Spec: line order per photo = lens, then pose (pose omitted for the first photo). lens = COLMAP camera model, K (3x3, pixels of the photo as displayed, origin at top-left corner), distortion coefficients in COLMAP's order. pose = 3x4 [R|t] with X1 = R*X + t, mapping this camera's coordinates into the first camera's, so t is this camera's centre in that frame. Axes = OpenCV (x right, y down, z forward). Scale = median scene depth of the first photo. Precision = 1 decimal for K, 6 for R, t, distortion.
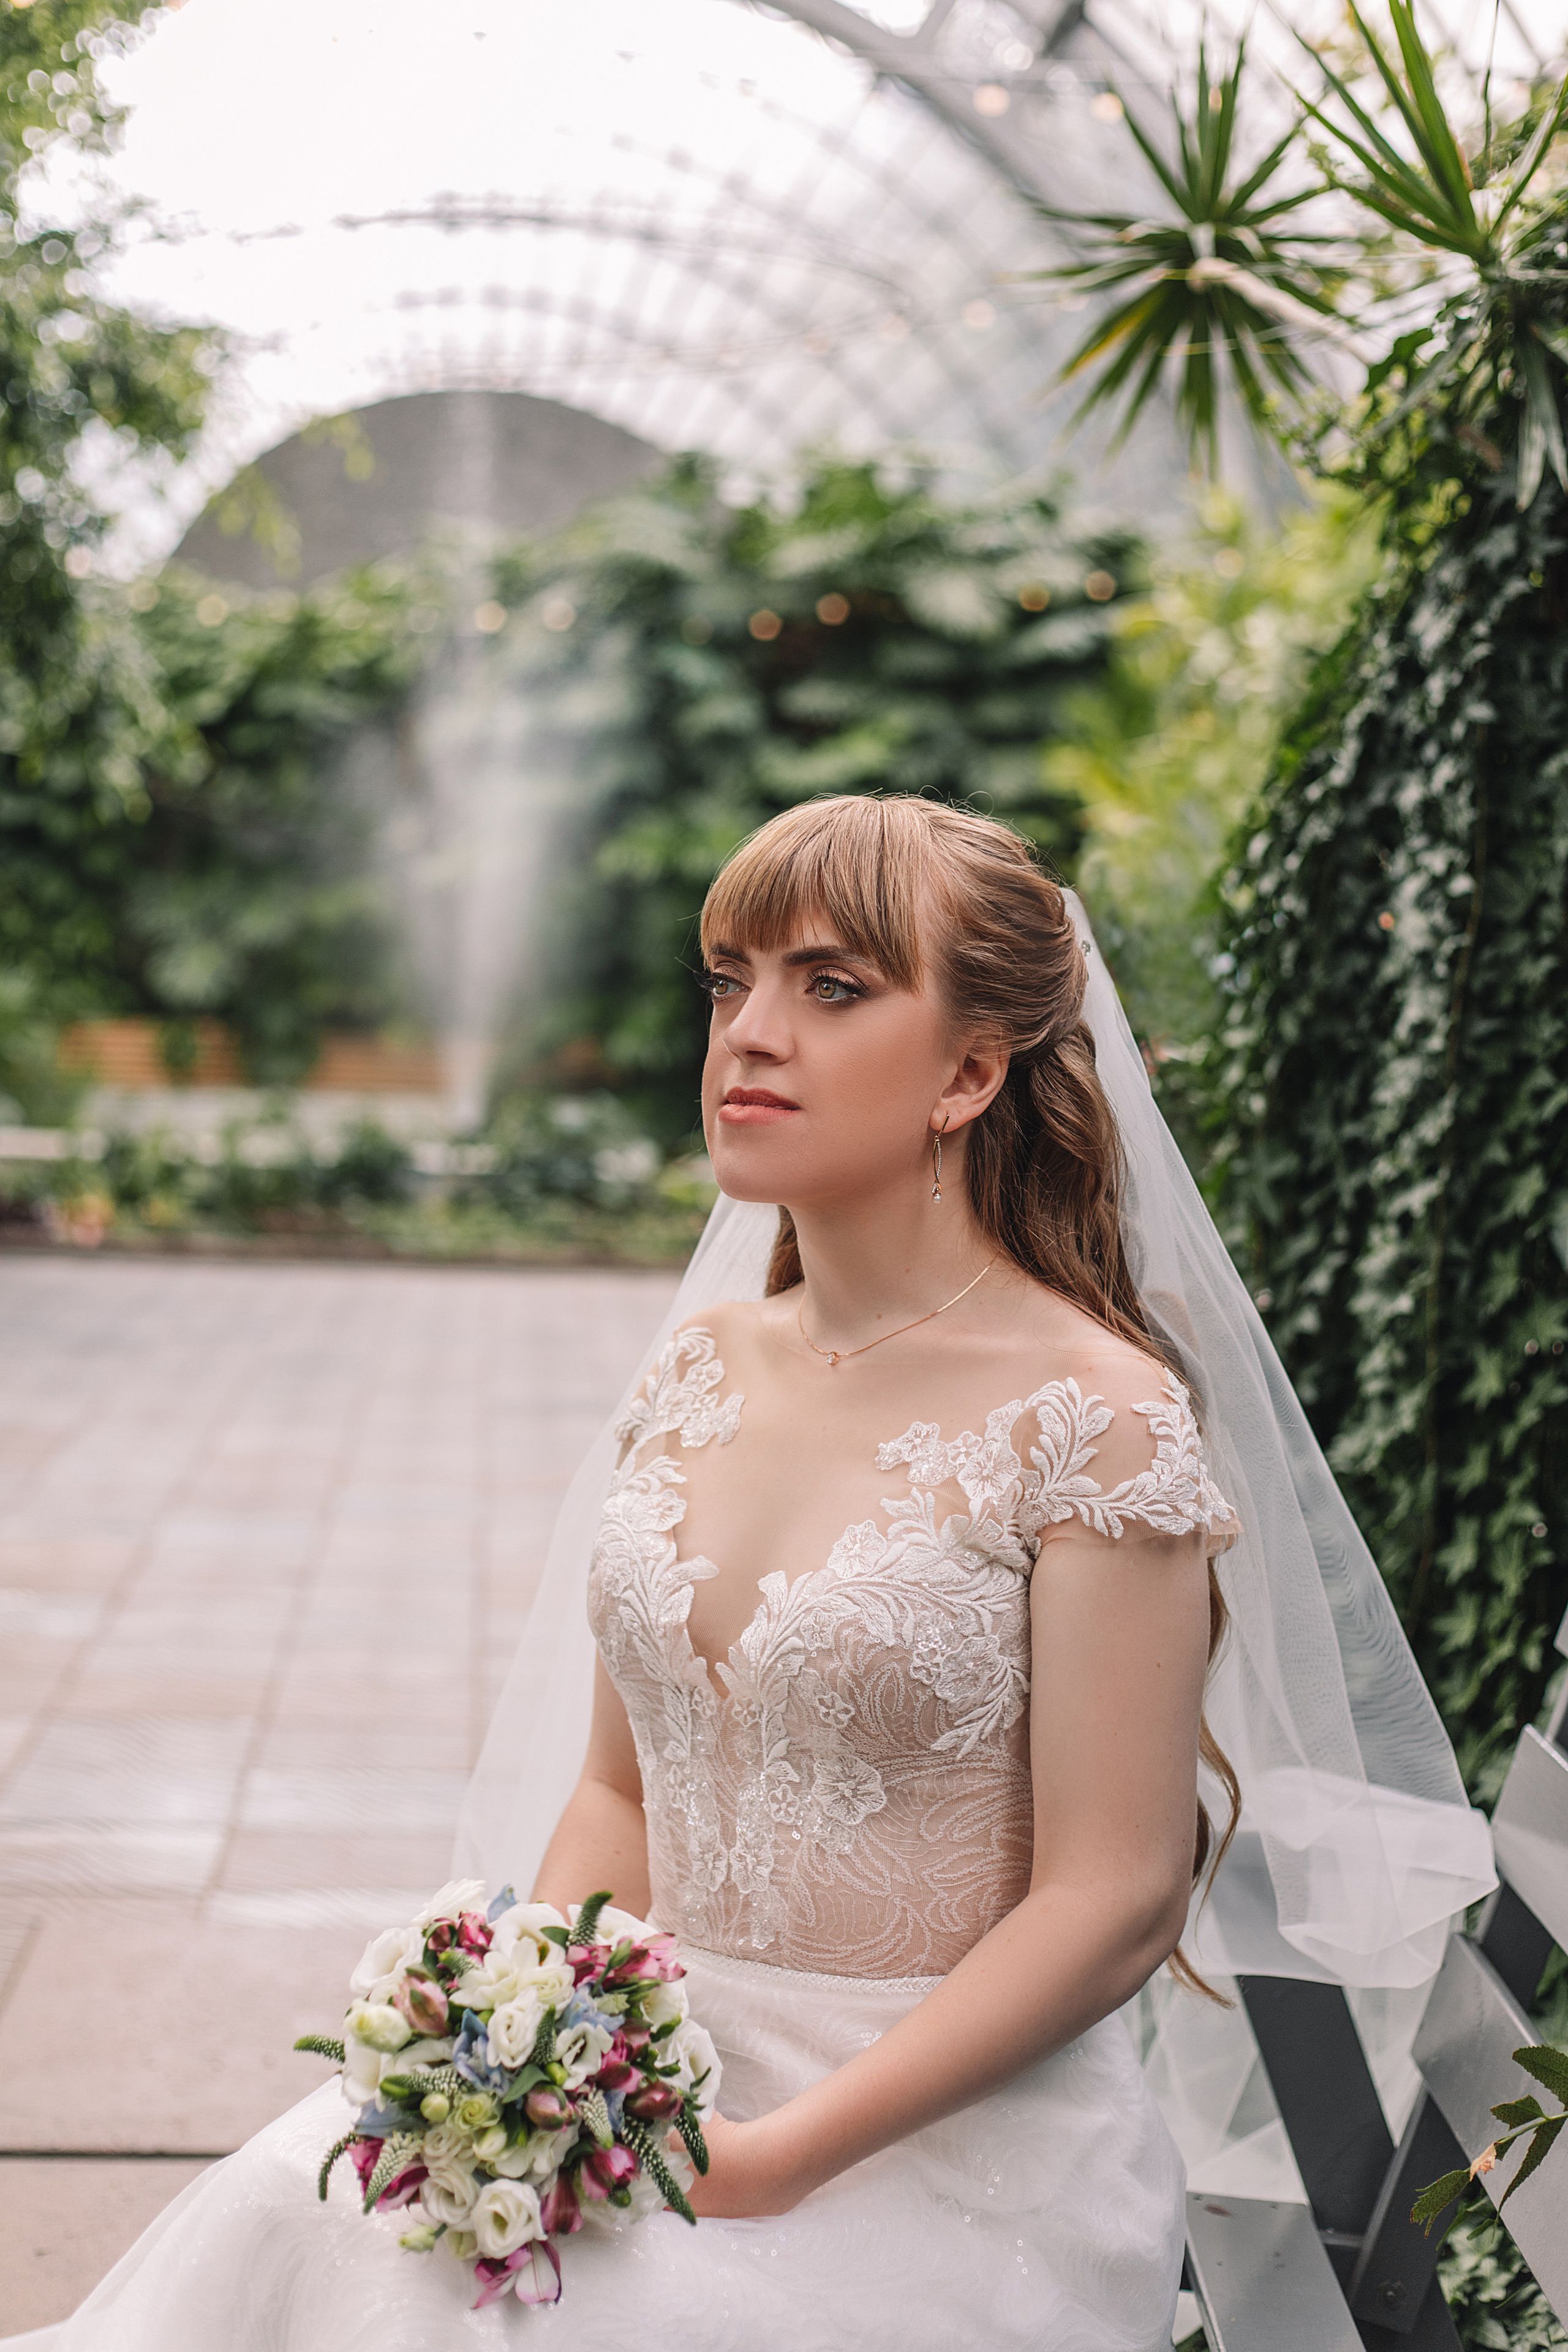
lens RADIAL K [[3366.9, 0, 774.1], [0, 3366.9, 1170.9], [0, 0, 1]] dist [0.002472, 0.000000]
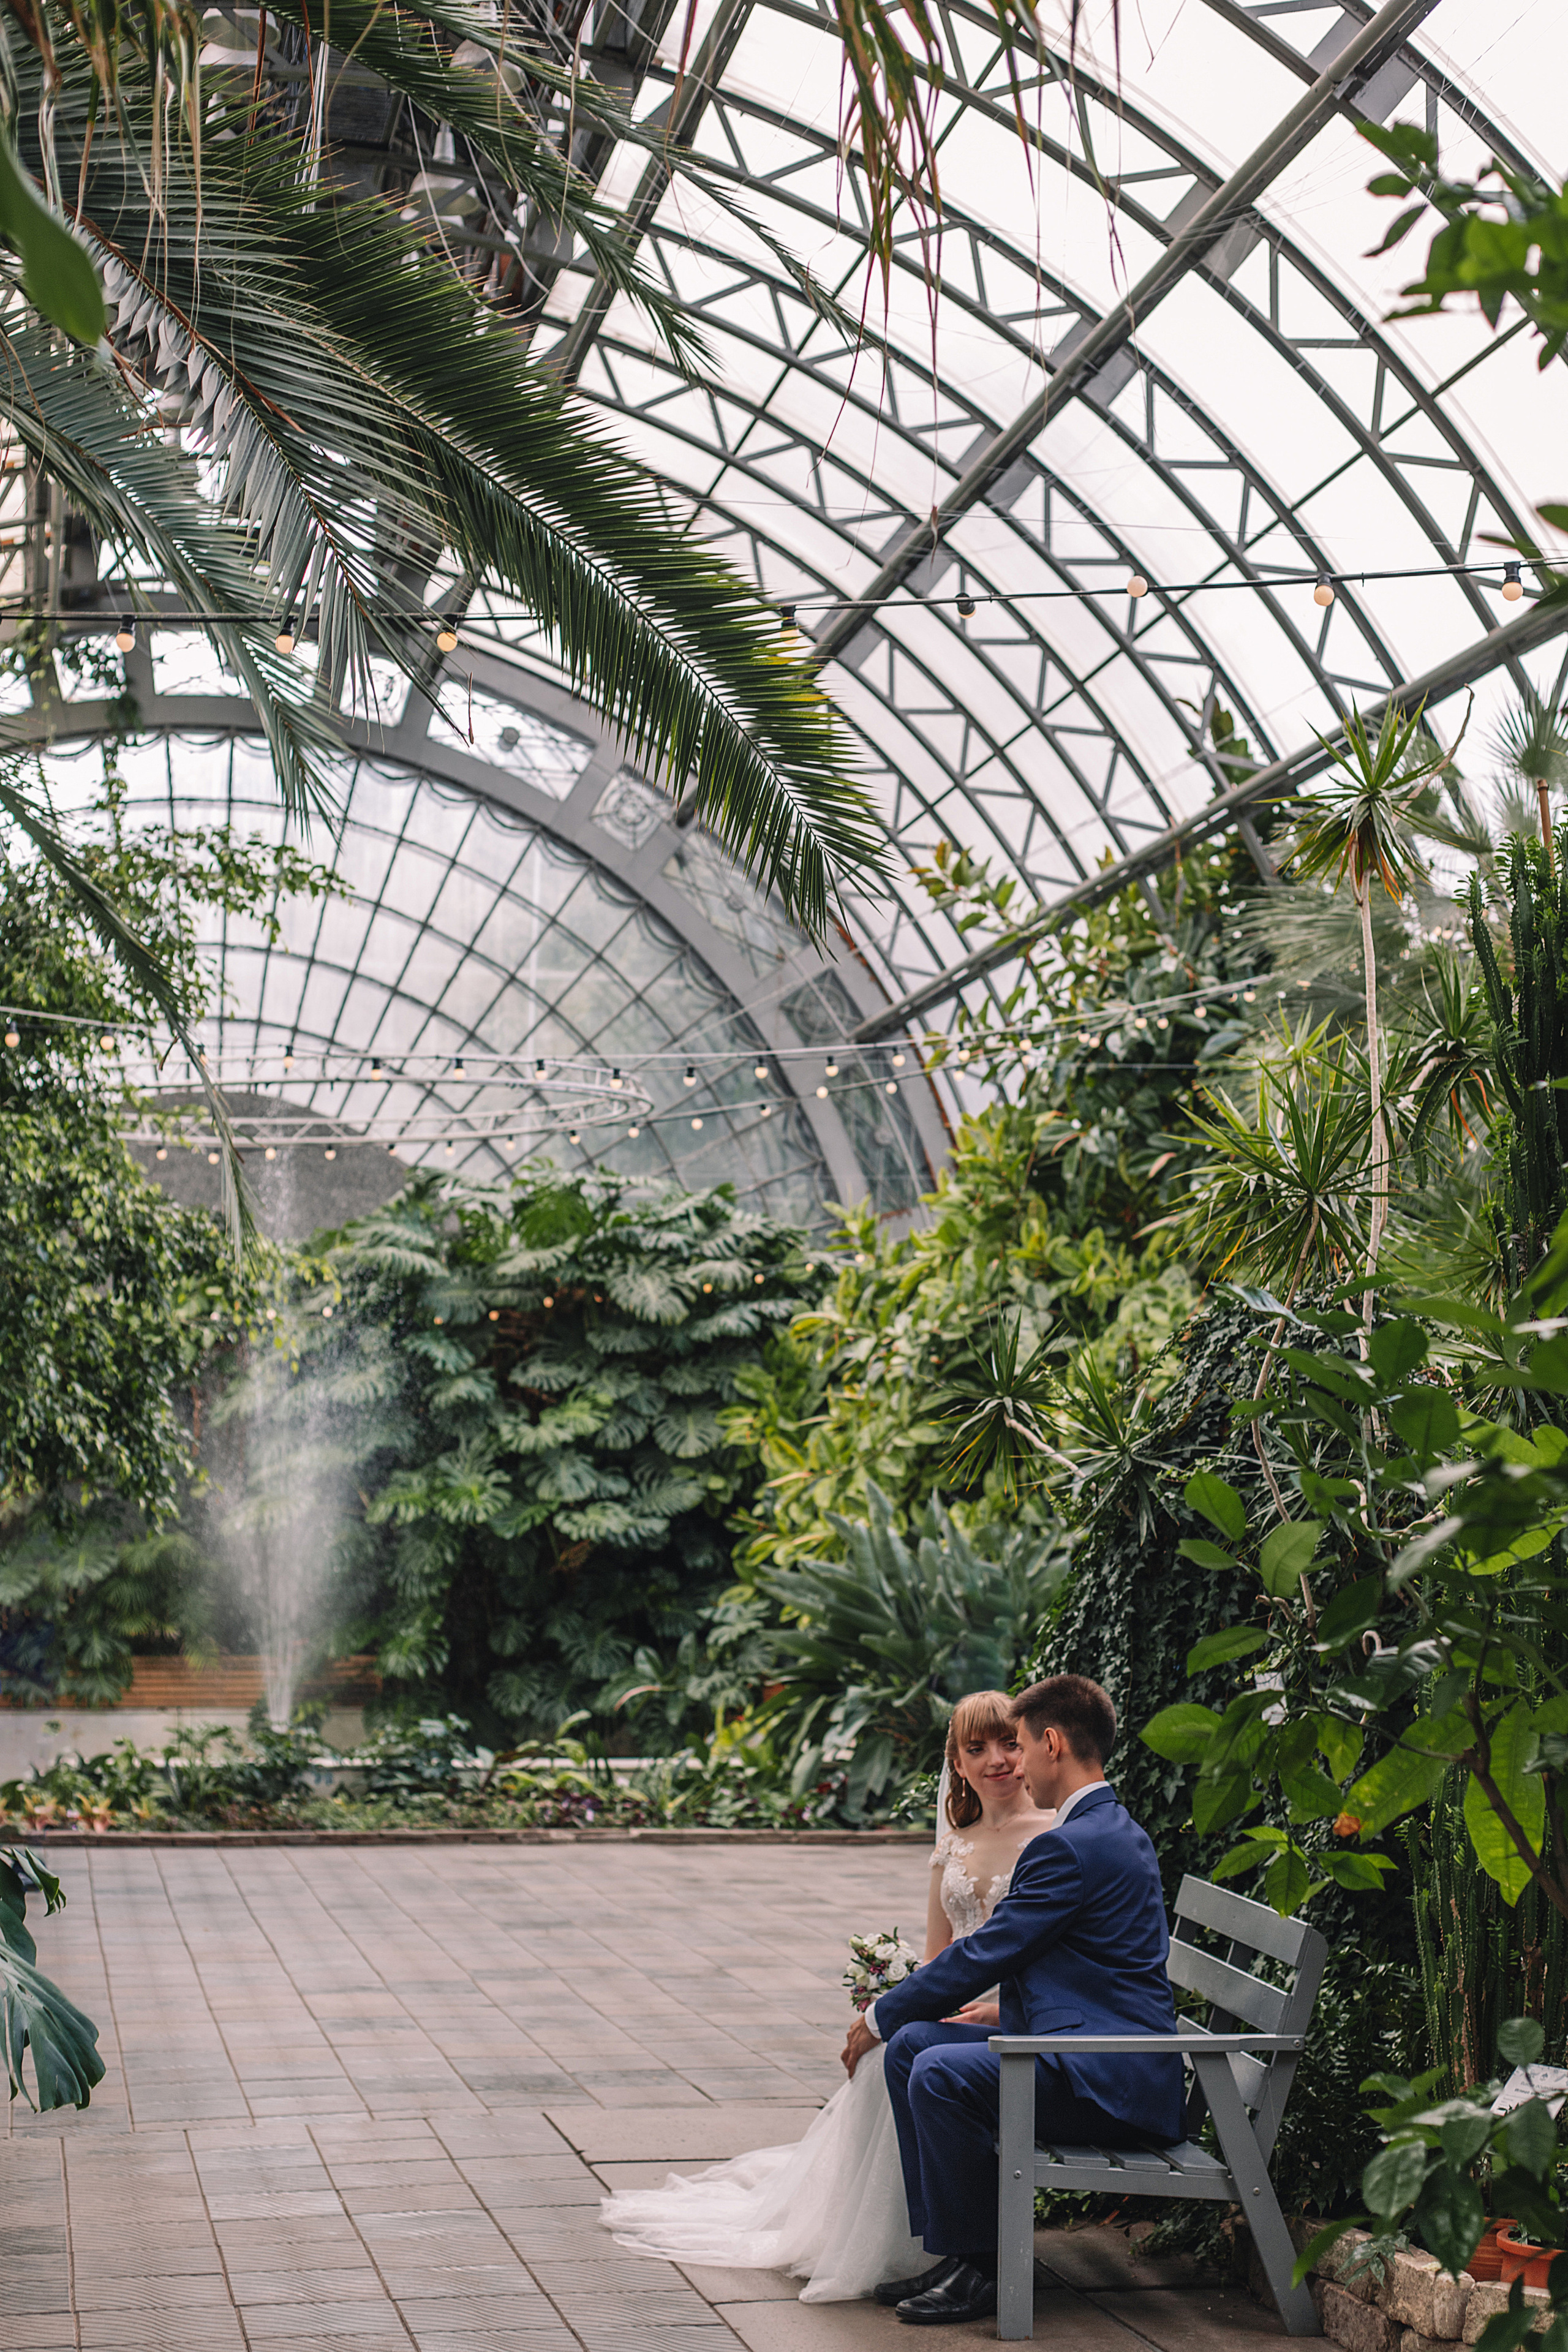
lens RADIAL K [[3366.9, 0, 792.6], [0, 3366.9, 1164.6], [0, 0, 1]] dist [0.002472, 0.000000]
pose [[0.990853, -0.012901, 0.134328, -0.060473], [0.035490, 0.985290, -0.167165, -0.005091], [-0.130196, 0.170403, 0.976735, -0.243162]]
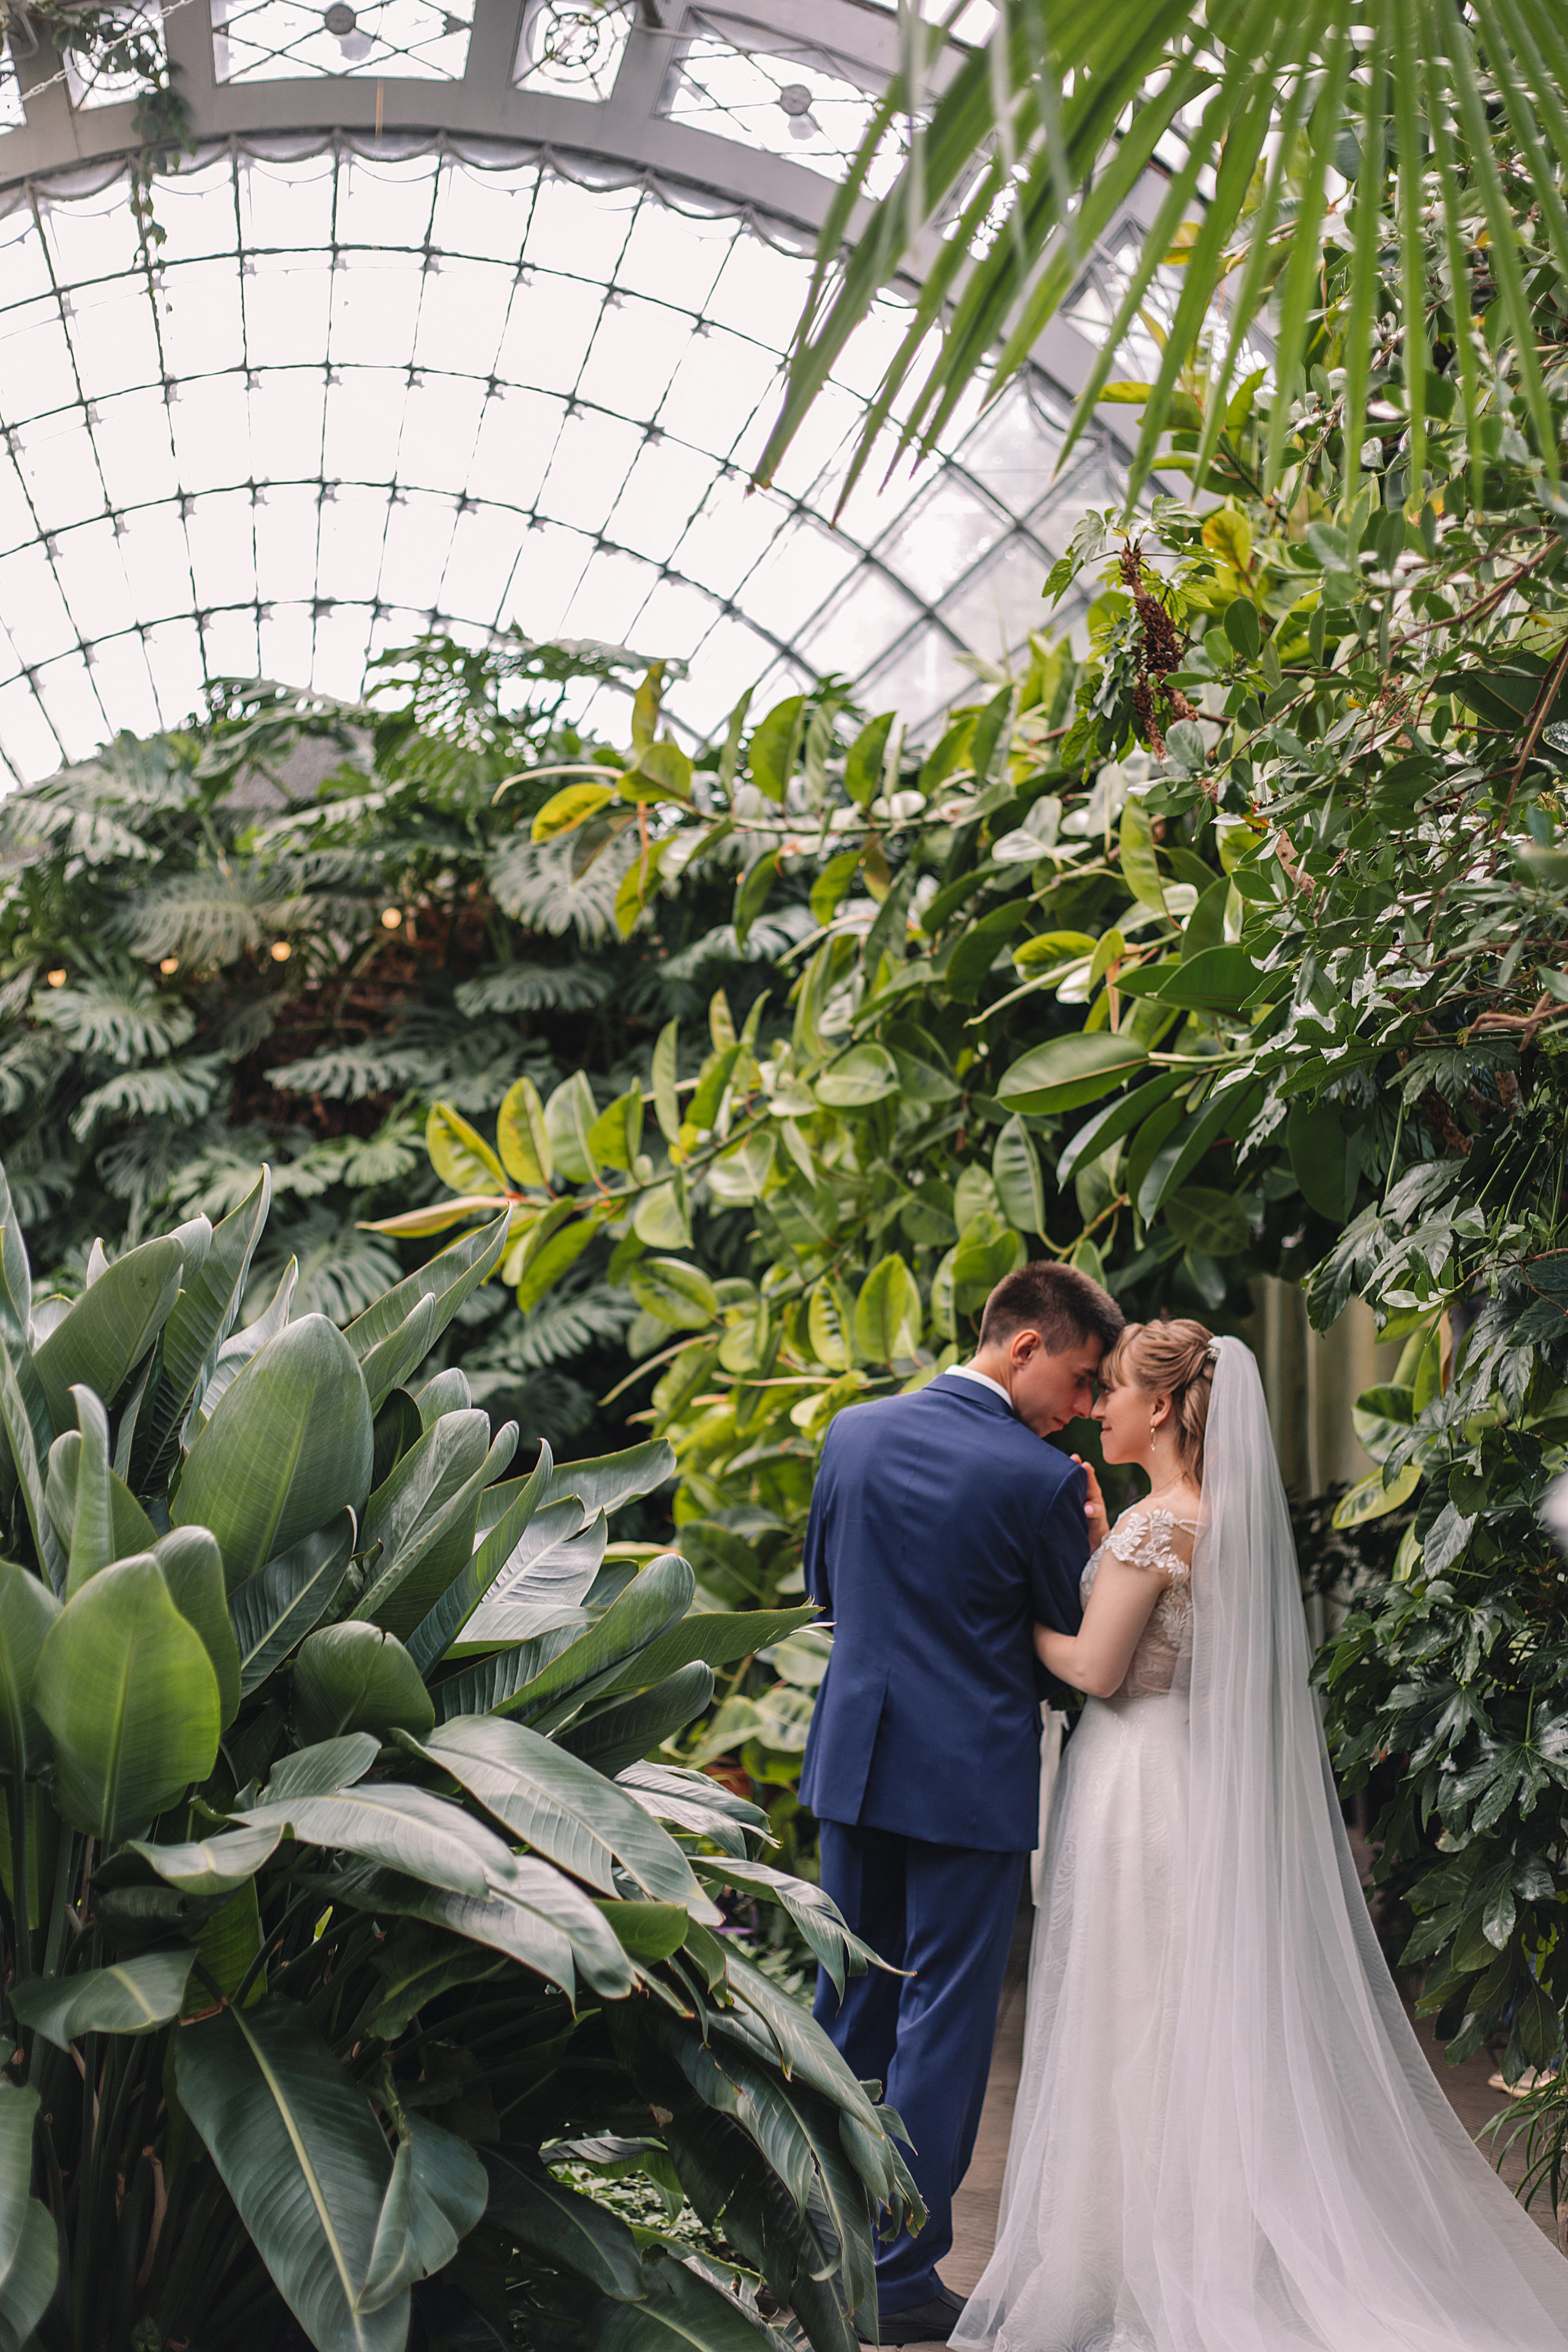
lens RADIAL K [[3366.9, 0, 779.6], [0, 3366.9, 1162.2], [0, 0, 1]] dist [0.002472, 0.000000]
pose [[0.981262, -0.037617, -0.188971, 0.191886], [0.003821, 0.984363, -0.176112, -0.024685], [0.192641, 0.172090, 0.966061, 0.469637]]
